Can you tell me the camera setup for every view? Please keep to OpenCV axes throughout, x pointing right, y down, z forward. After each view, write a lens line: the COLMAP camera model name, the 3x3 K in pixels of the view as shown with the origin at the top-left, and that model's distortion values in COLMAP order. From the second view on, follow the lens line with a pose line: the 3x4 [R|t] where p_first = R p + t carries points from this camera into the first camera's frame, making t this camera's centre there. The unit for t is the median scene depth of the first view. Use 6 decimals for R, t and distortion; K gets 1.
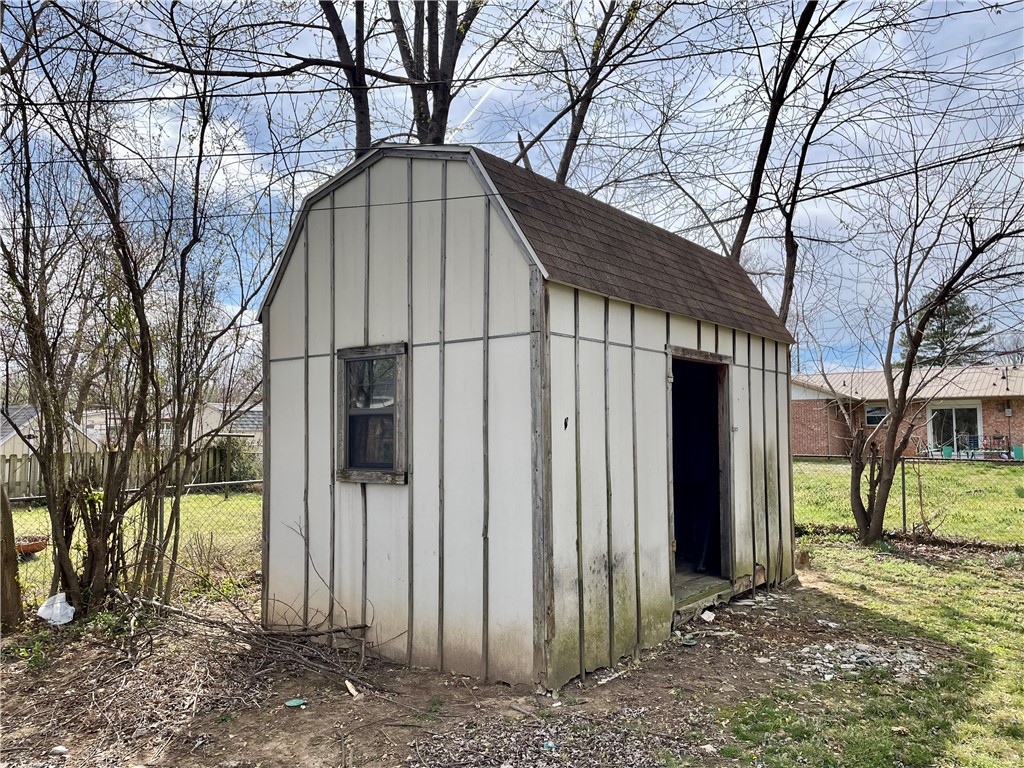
lens RADIAL K [[761.2, 0, 512.0], [0, 761.2, 384.0], [0, 0, 1]] dist [0.061738, 0.001359]
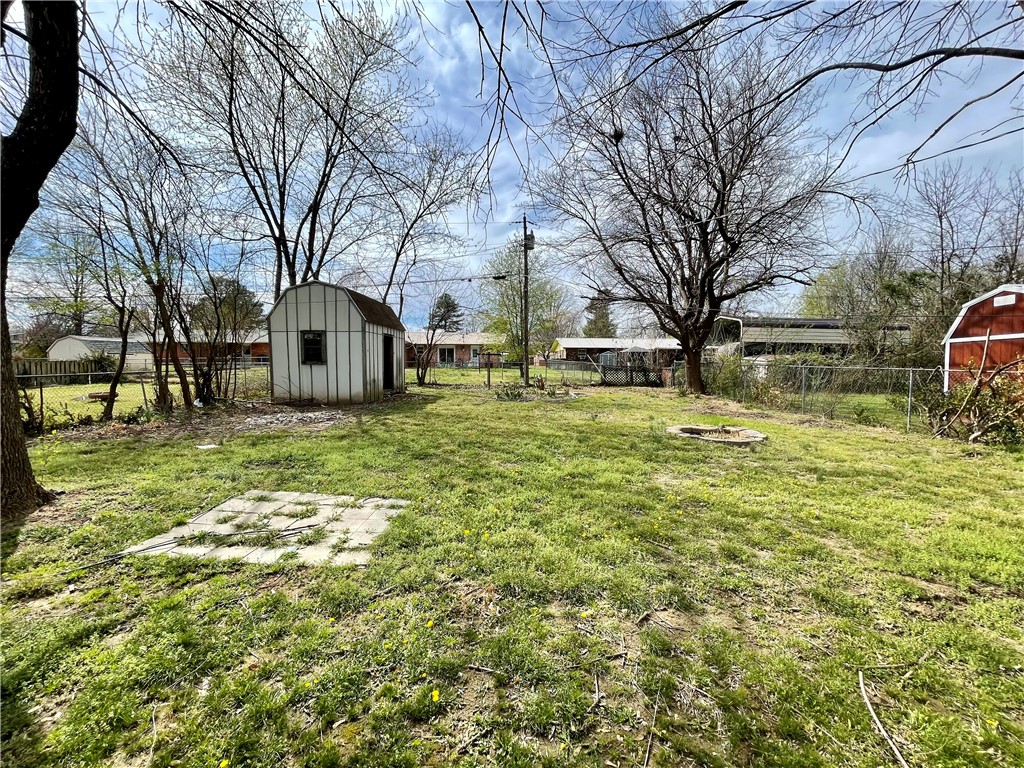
lens RADIAL K [[413.0, 0, 511.5], [0, 413.0, 387.0], [0, 0, 1]] dist [-0.001821, 0.000069]
pose [[0.787583, -0.037398, 0.615072, -0.377111], [-0.042427, 0.992497, 0.114673, -0.025585], [-0.614746, -0.116410, 0.780087, -0.733260]]
